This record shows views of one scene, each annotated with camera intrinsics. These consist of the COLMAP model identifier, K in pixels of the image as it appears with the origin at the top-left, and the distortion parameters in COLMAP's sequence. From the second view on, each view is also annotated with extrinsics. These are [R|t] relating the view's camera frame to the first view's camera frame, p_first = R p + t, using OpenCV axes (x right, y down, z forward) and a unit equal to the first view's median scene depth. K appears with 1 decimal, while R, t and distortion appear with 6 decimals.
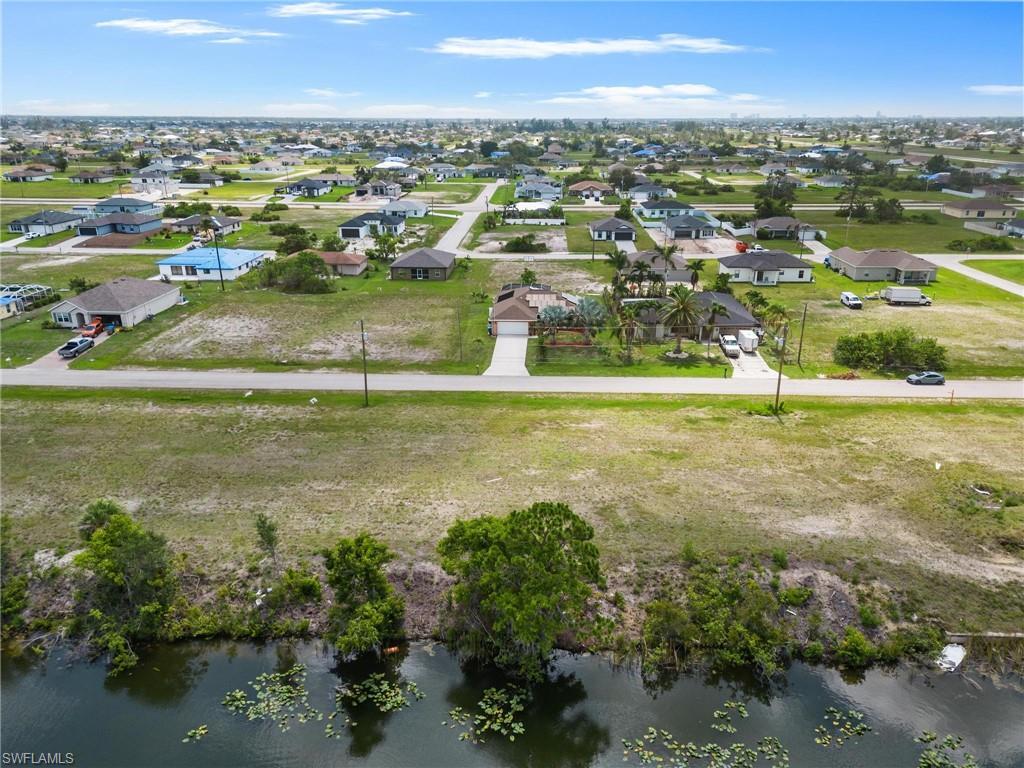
lens RADIAL K [[714.3, 0, 521.1], [0, 714.3, 383.6], [0, 0, 1]] dist [0.083216, -0.090450]
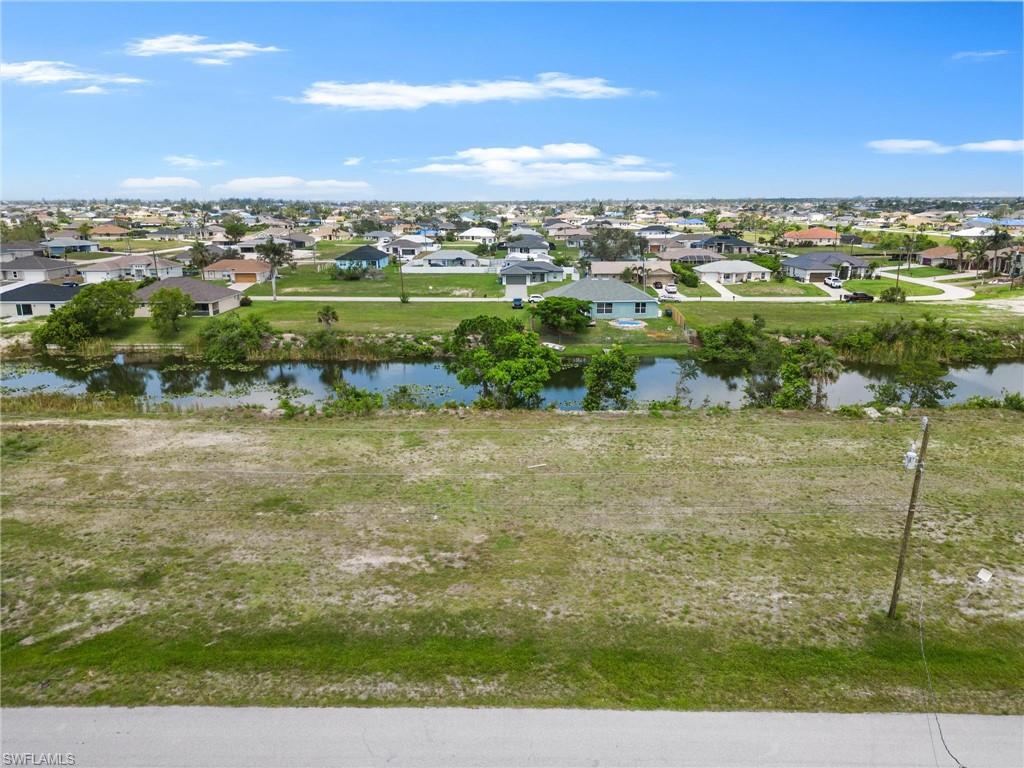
lens RADIAL K [[702.9, 0, 510.0], [0, 702.9, 403.9], [0, 0, 1]] dist [0.082051, -0.085896]
pose [[-0.999747, 0.007900, -0.021041, 0.007467], [-0.006120, 0.805112, 0.593091, -0.312160], [0.021626, 0.593070, -0.804860, 1.269810]]
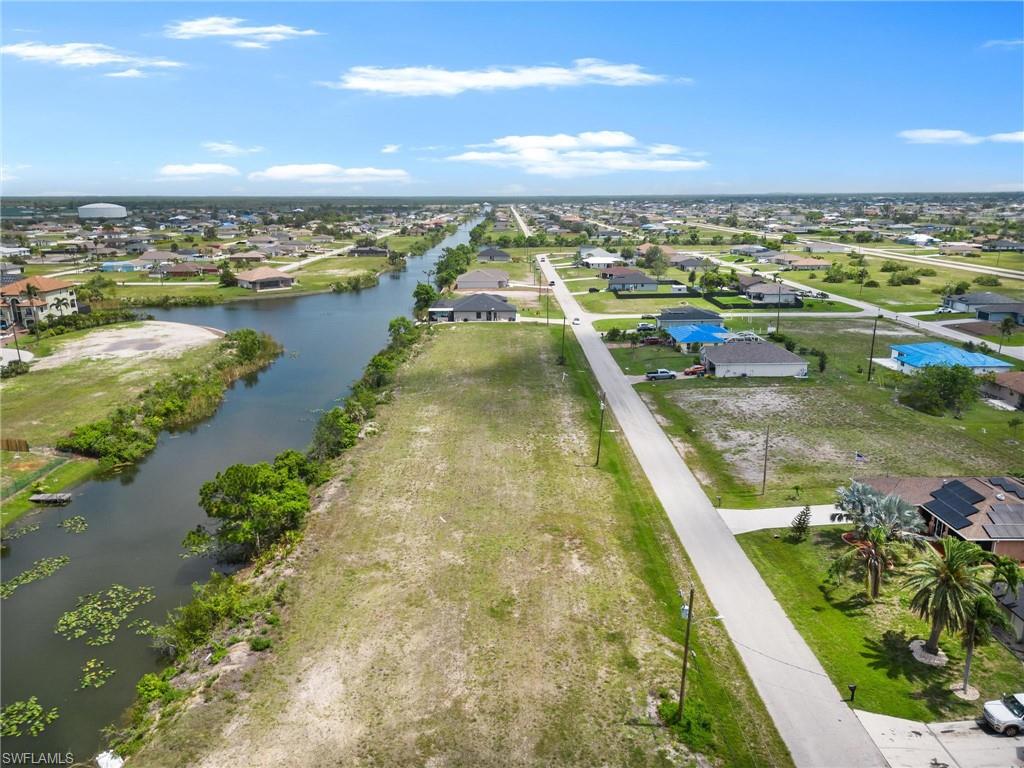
lens RADIAL K [[712.6, 0, 512.4], [0, 712.6, 380.4], [0, 0, 1]] dist [0.078162, -0.079187]
pose [[0.047765, 0.249360, -0.967232, 0.835078], [-0.341573, 0.914037, 0.218778, -0.295219], [0.938641, 0.319930, 0.128834, 0.701634]]
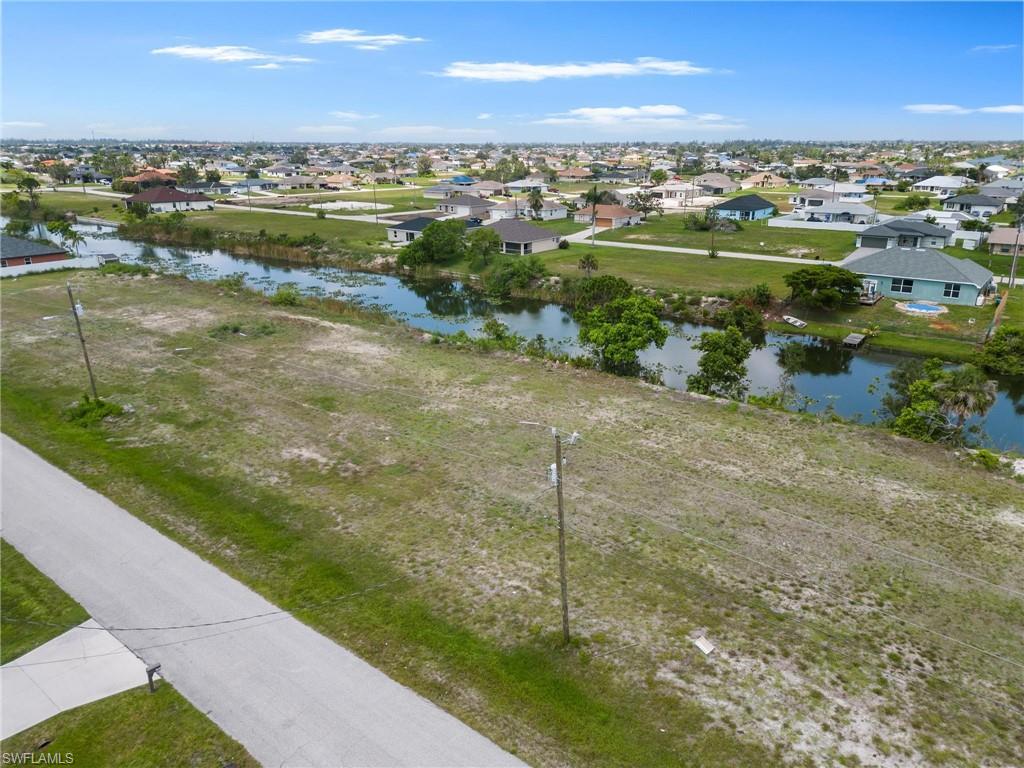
lens RADIAL K [[710.5, 0, 518.3], [0, 710.5, 381.3], [0, 0, 1]] dist [0.084103, -0.088140]
pose [[-0.810307, -0.185689, 0.555808, -0.385745], [0.203702, 0.800066, 0.564269, -0.303634], [-0.549462, 0.570450, -0.610474, 1.186504]]
